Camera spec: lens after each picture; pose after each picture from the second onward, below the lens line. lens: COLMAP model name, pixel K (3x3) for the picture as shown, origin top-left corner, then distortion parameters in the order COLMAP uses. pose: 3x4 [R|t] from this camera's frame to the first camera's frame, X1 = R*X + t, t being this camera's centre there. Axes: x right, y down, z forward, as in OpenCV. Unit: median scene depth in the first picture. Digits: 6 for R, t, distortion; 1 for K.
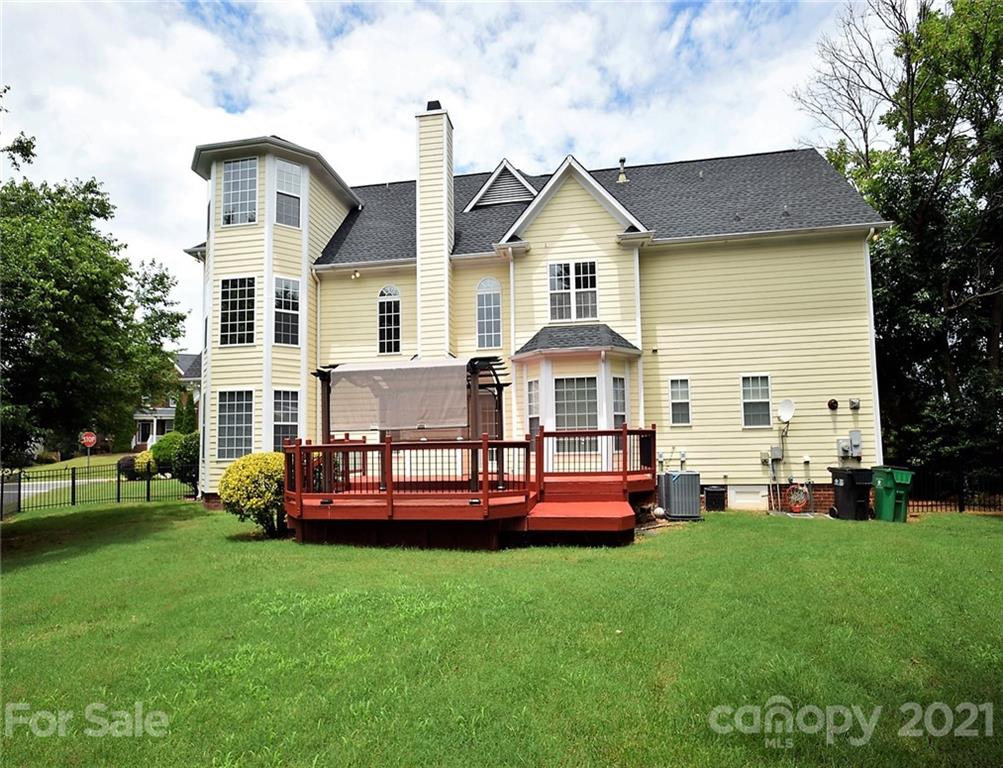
lens RADIAL K [[504.3, 0, 502.3], [0, 504.3, 413.6], [0, 0, 1]] dist [0.001143, -0.013504]
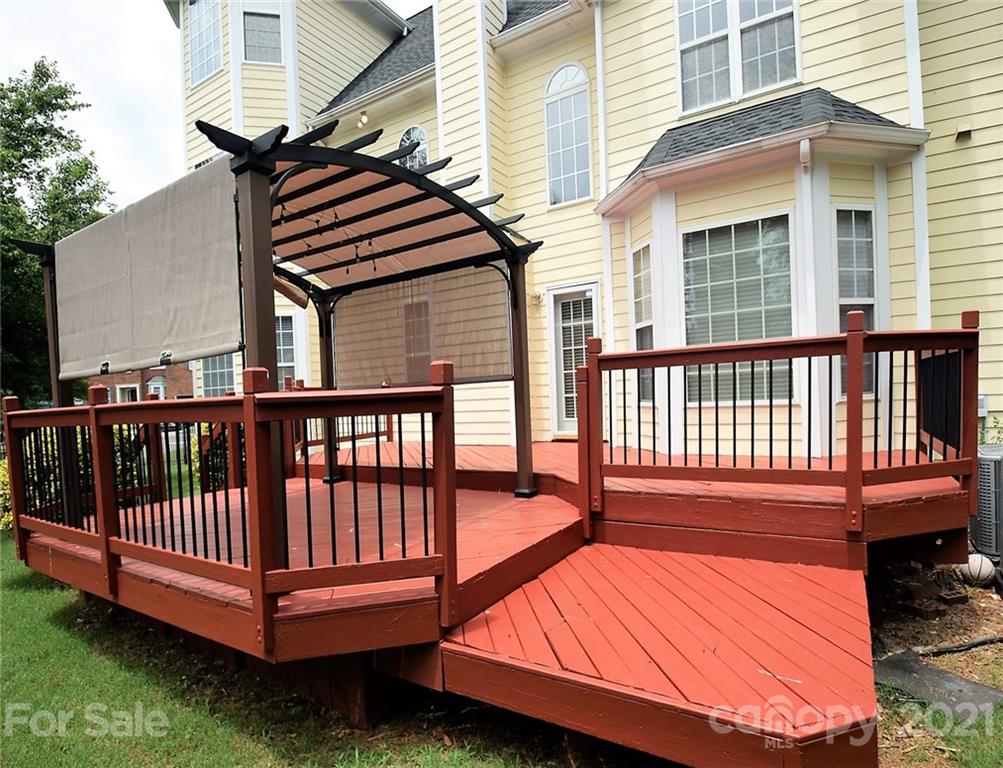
lens RADIAL K [[535.0, 0, 501.5], [0, 535.0, 409.2], [0, 0, 1]] dist [-0.003177, -0.012929]
pose [[0.921201, -0.015427, -0.388781, 0.128284], [0.058668, 0.993297, 0.099598, 0.024635], [0.384639, -0.114558, 0.915931, 0.467717]]
